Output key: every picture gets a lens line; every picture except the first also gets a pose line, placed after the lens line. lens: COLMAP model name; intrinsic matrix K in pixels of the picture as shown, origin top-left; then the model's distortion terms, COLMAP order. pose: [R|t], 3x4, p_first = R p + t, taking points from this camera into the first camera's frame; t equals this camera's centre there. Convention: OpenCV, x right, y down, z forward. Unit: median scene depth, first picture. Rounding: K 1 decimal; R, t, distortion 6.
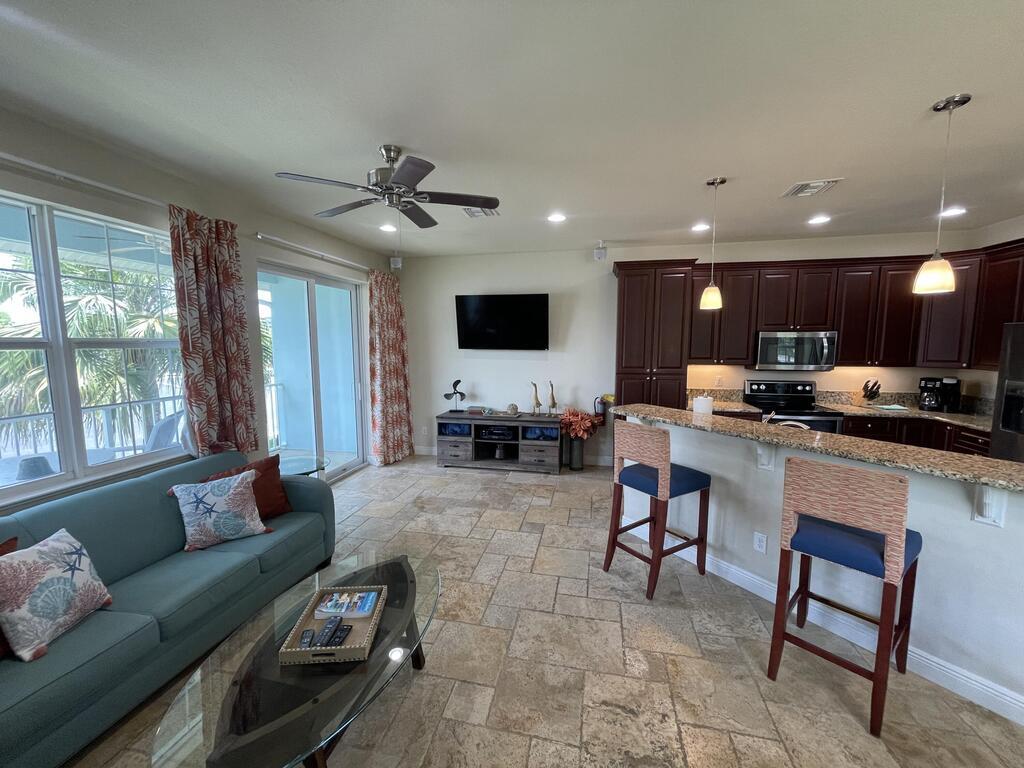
lens RADIAL K [[411.3, 0, 525.3], [0, 411.3, 383.6], [0, 0, 1]] dist [0.023378, 0.000180]
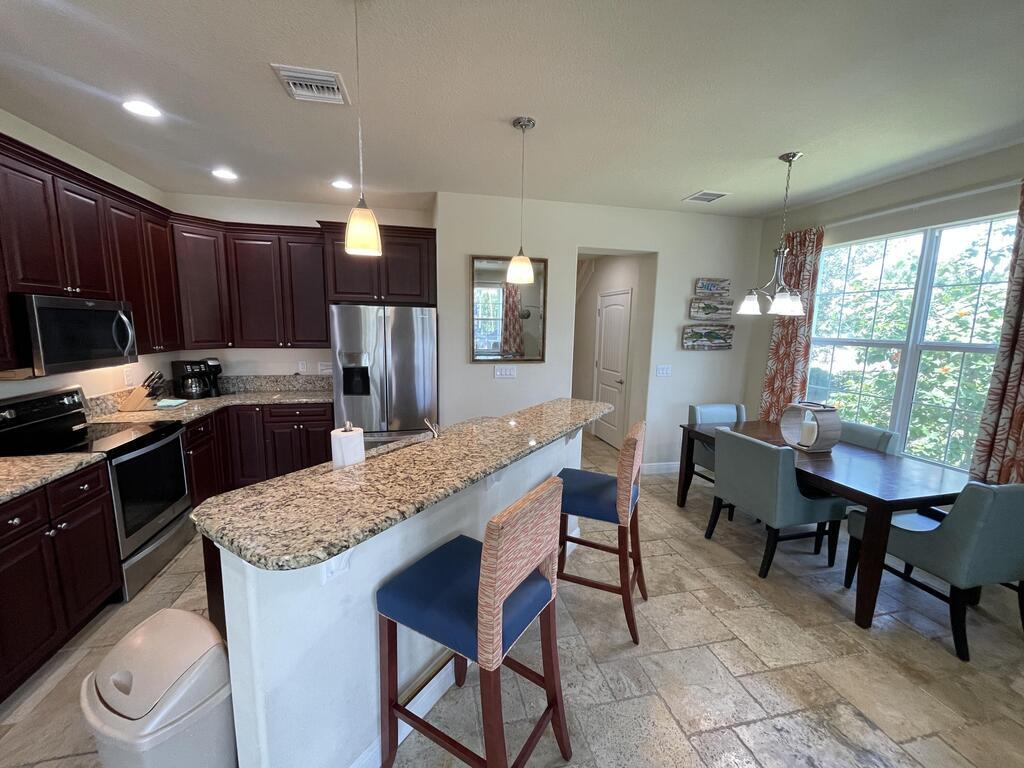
lens RADIAL K [[403.8, 0, 500.7], [0, 403.8, 384.4], [0, 0, 1]] dist [-0.000102, 0.000098]
pose [[-0.385772, -0.138058, 0.912206, -0.046415], [0.086676, 0.978944, 0.184813, -0.062598], [-0.918514, 0.150362, -0.365683, 0.692501]]
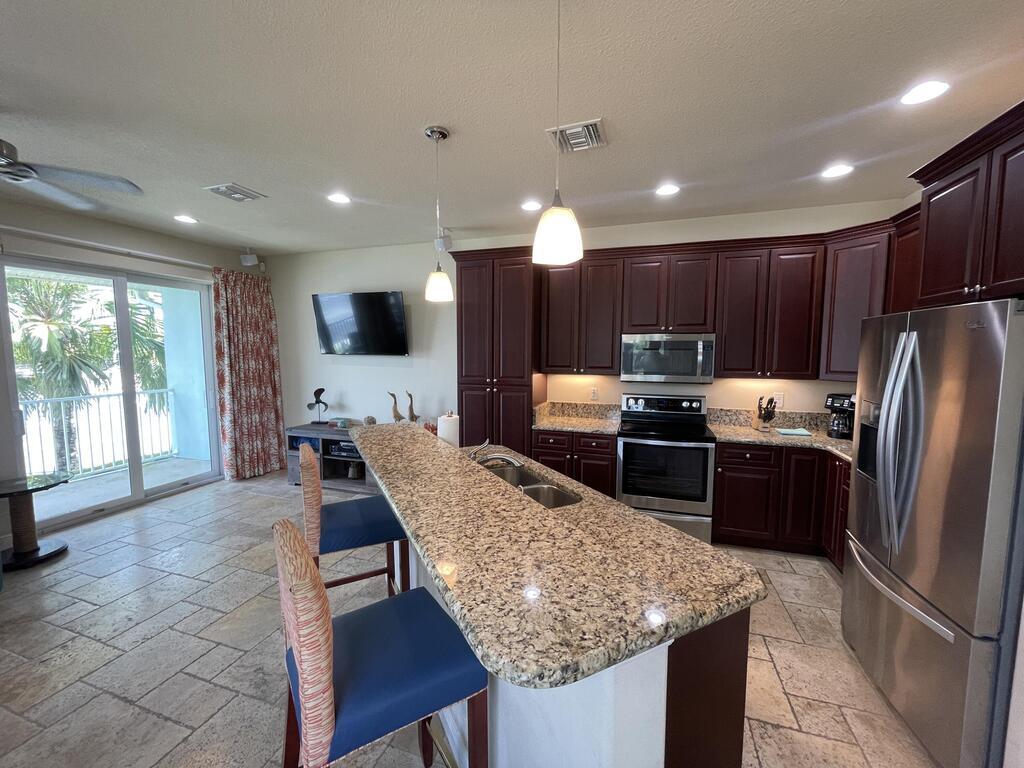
lens RADIAL K [[414.1, 0, 516.6], [0, 414.1, 385.3], [0, 0, 1]] dist [-0.000412, 0.000039]
pose [[0.993150, 0.013892, -0.116015, 0.448638], [-0.016363, 0.999659, -0.020371, -0.004986], [0.115692, 0.022130, 0.993039, 0.178504]]
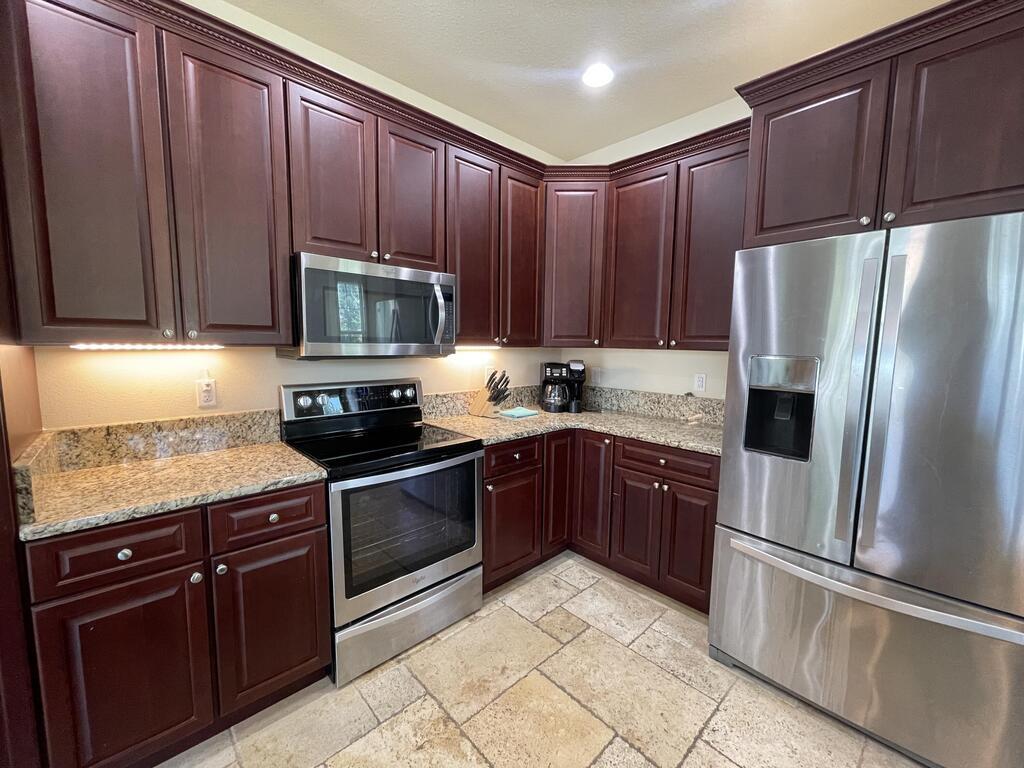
lens RADIAL K [[410.7, 0, 505.1], [0, 410.7, 384.9], [0, 0, 1]] dist [-0.000684, 0.000341]
pose [[0.596814, -0.076133, 0.798759, 0.372148], [0.071953, 0.996556, 0.041224, -0.010784], [-0.799147, 0.032870, 0.600237, 0.639227]]
